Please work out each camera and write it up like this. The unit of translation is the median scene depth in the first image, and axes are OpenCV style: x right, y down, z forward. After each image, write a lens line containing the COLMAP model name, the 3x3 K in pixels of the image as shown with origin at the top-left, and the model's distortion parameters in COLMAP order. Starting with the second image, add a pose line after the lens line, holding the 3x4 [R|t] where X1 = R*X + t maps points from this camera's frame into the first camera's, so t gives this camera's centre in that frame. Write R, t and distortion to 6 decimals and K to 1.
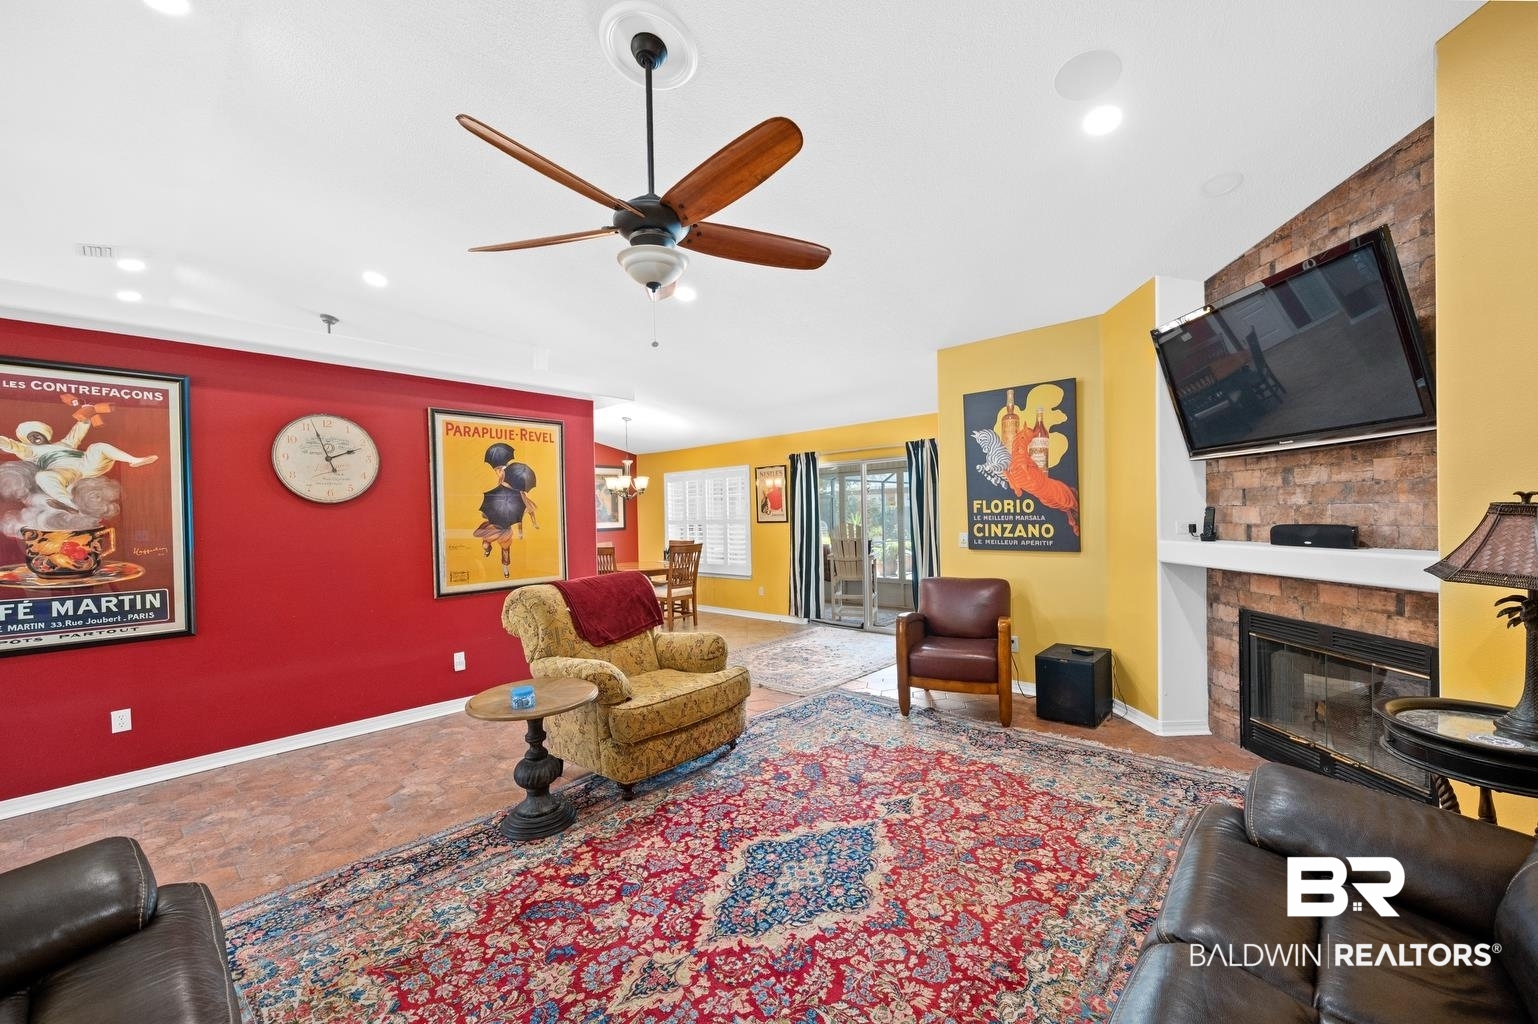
lens RADIAL K [[608.8, 0, 792.2], [0, 608.8, 520.4], [0, 0, 1]] dist [0.001299, 0.000154]
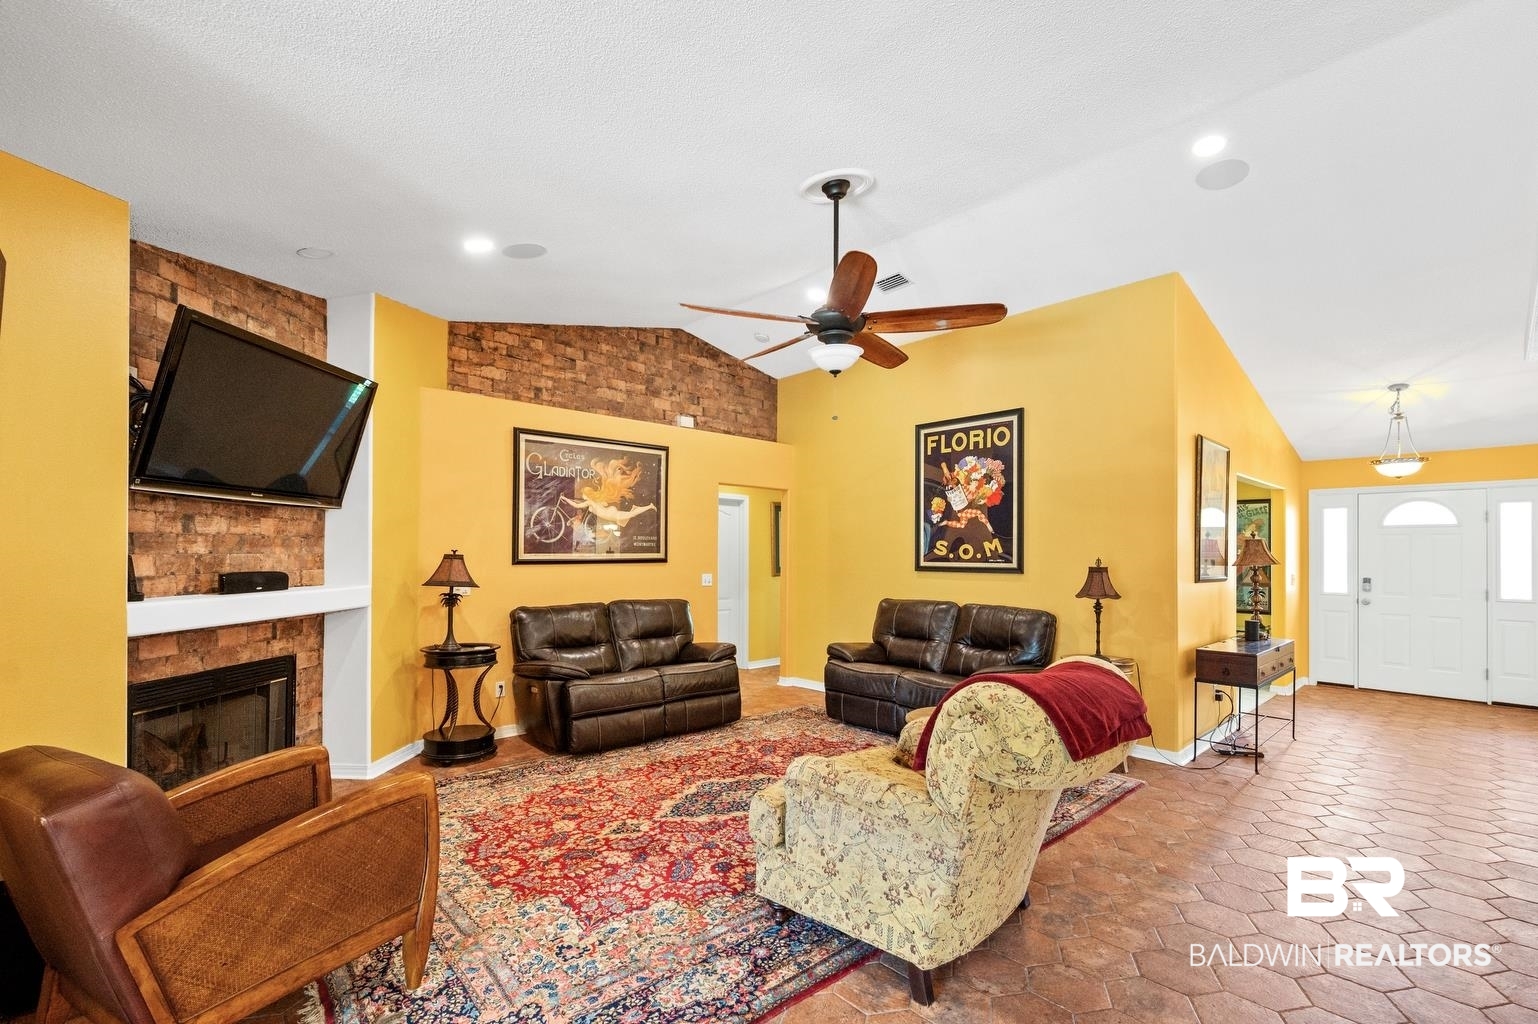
lens RADIAL K [[677.2, 0, 774.7], [0, 677.2, 547.6], [0, 0, 1]] dist [-0.001142, -0.000389]
pose [[-0.993686, 0.020411, 0.110325, -0.201912], [0.020628, 0.999787, 0.000822, -0.017035], [-0.110285, 0.003093, -0.993895, 1.930733]]
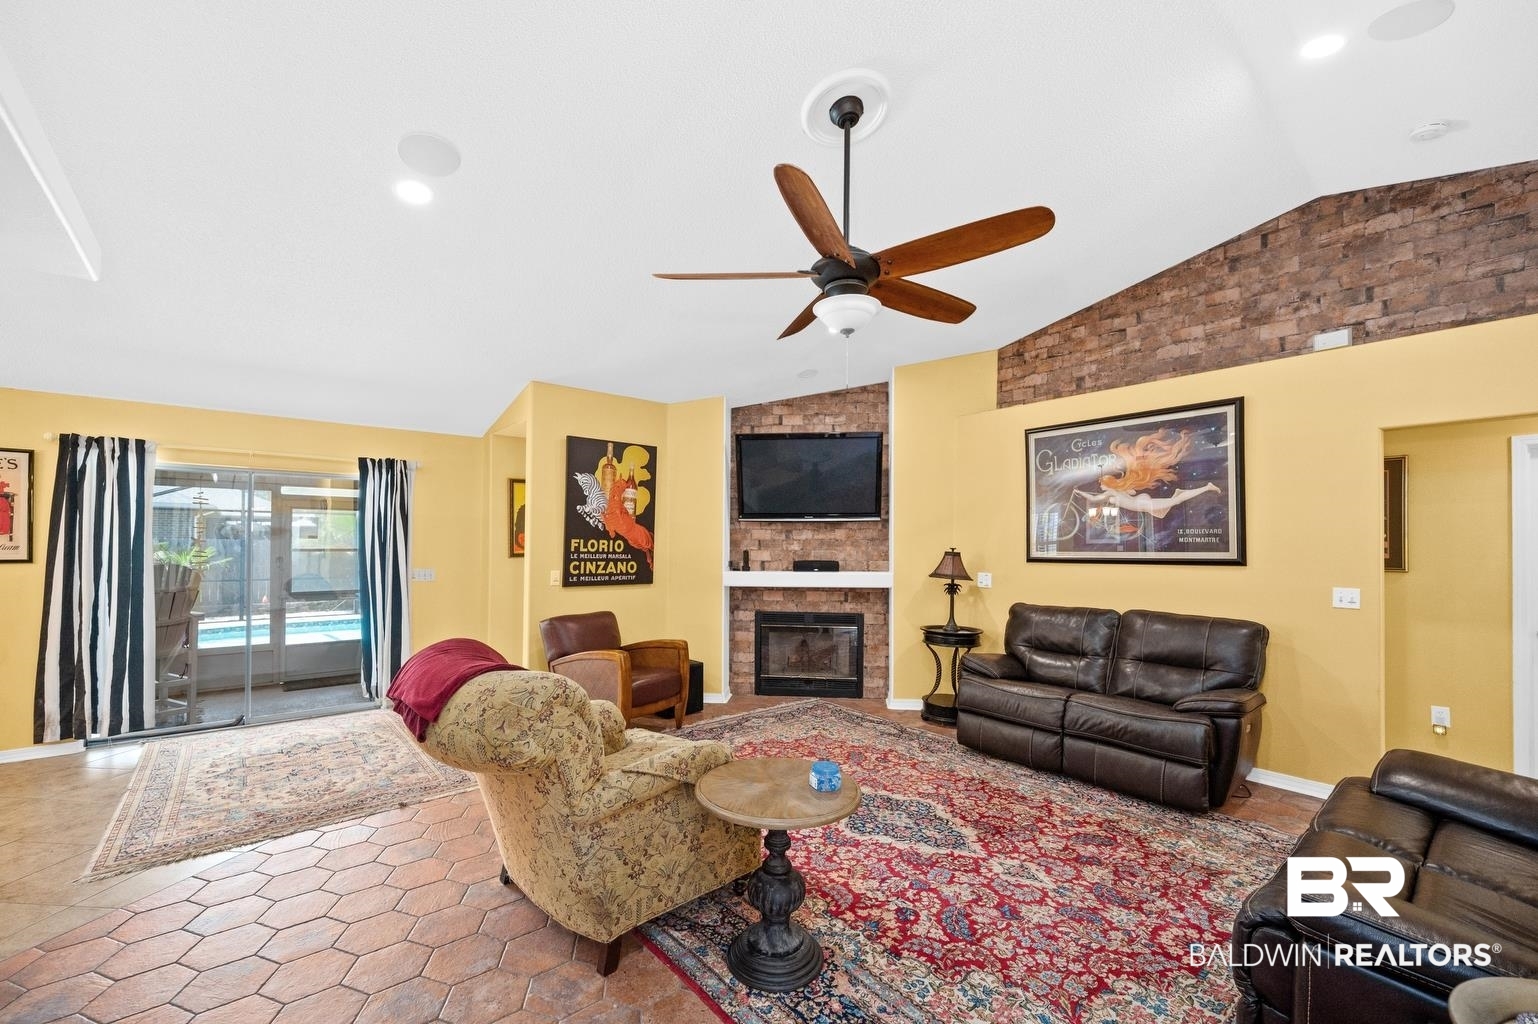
lens RADIAL K [[616.7, 0, 753.6], [0, 616.7, 539.4], [0, 0, 1]] dist [0.001307, 0.000002]
pose [[0.170446, 0.036510, 0.984690, -1.033179], [0.002367, 0.999295, -0.037462, 0.011769], [-0.985364, 0.008716, 0.170239, 0.784025]]
